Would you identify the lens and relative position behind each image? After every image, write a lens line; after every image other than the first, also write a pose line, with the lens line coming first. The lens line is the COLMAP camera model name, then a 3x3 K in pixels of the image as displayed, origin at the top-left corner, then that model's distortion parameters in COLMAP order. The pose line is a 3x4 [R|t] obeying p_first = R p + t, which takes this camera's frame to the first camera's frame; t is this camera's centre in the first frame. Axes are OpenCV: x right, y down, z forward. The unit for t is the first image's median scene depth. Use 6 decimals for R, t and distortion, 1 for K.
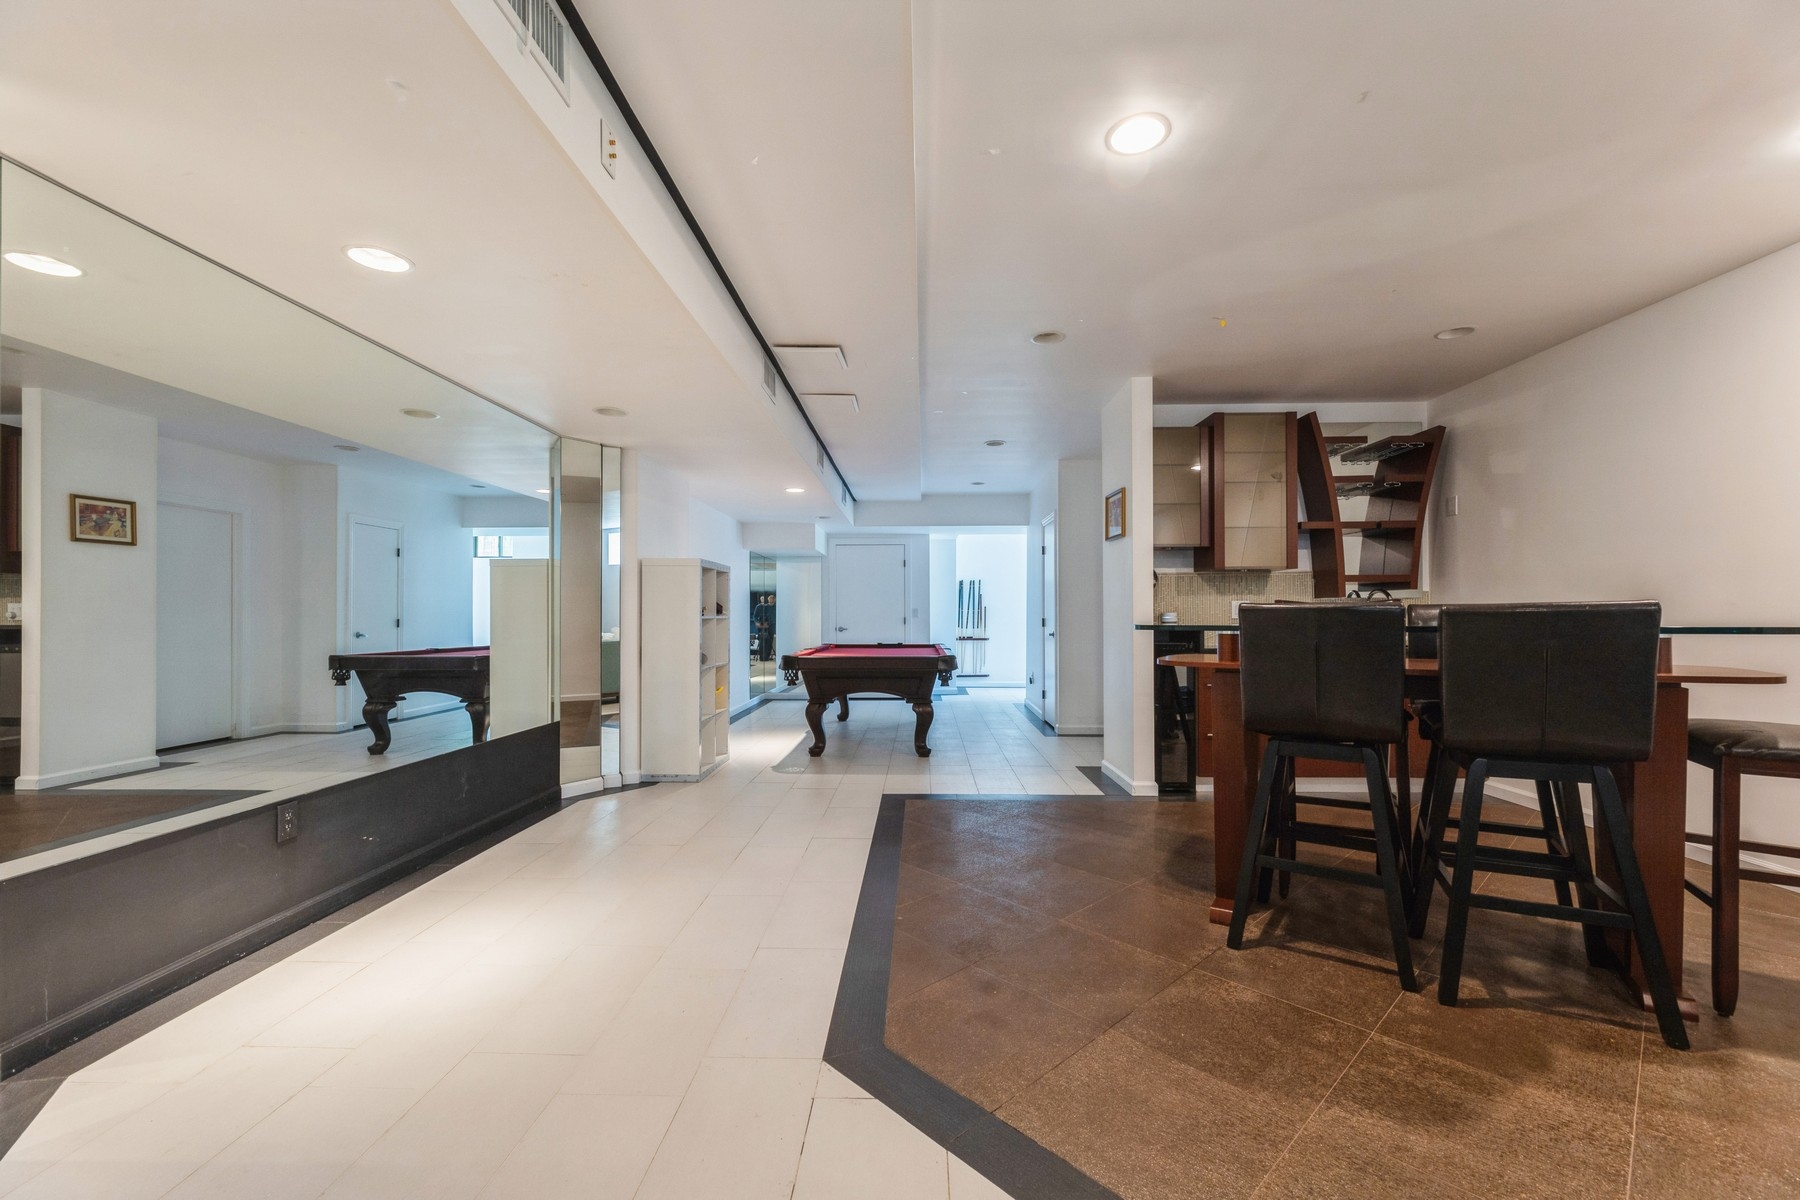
lens RADIAL K [[755.7, 0, 895.0], [0, 755.7, 630.1], [0, 0, 1]] dist [0.000453, 0.000062]
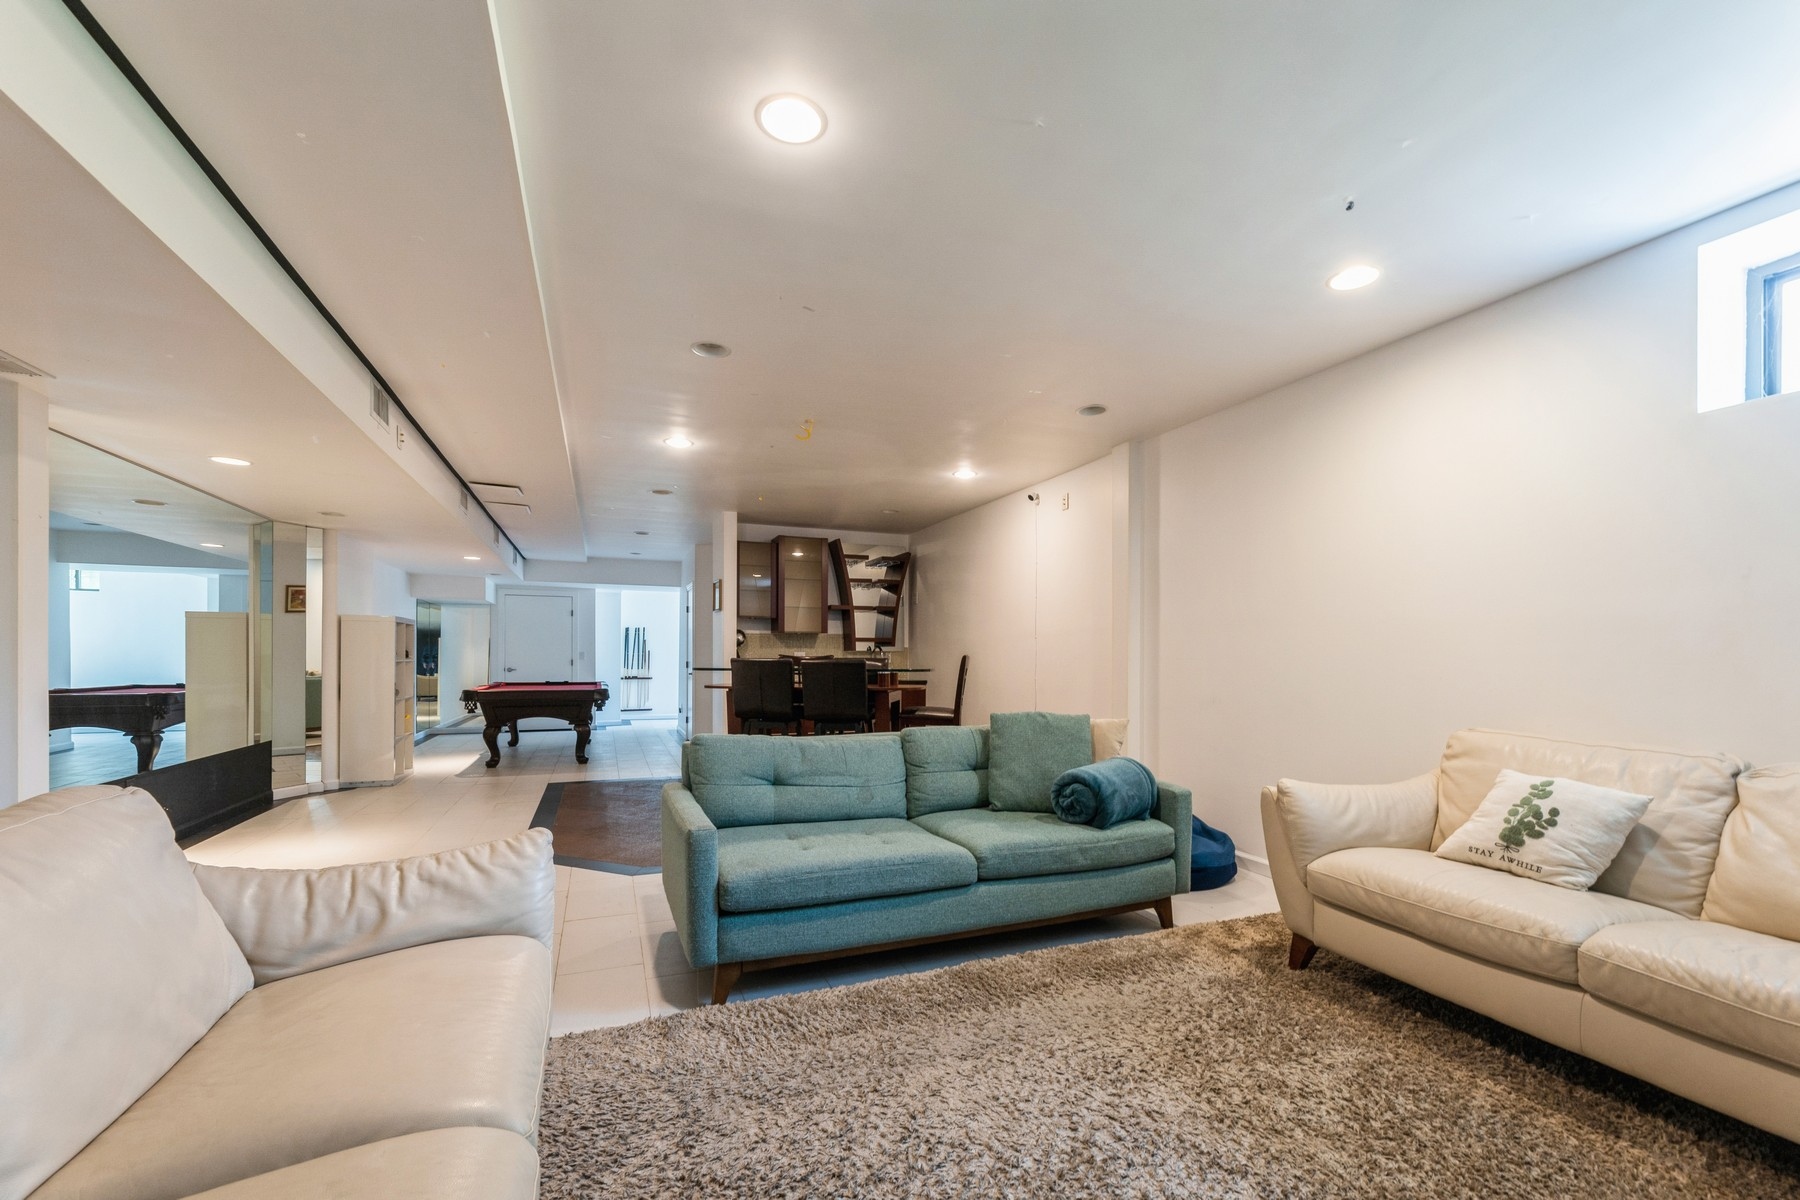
lens RADIAL K [[729.0, 0, 902.3], [0, 729.0, 663.0], [0, 0, 1]] dist [0.001423, 0.000078]
pose [[0.908860, 0.003601, 0.417086, 0.012946], [0.000852, 0.999945, -0.010490, 0.001012], [-0.417101, 0.009889, 0.908807, -0.432800]]
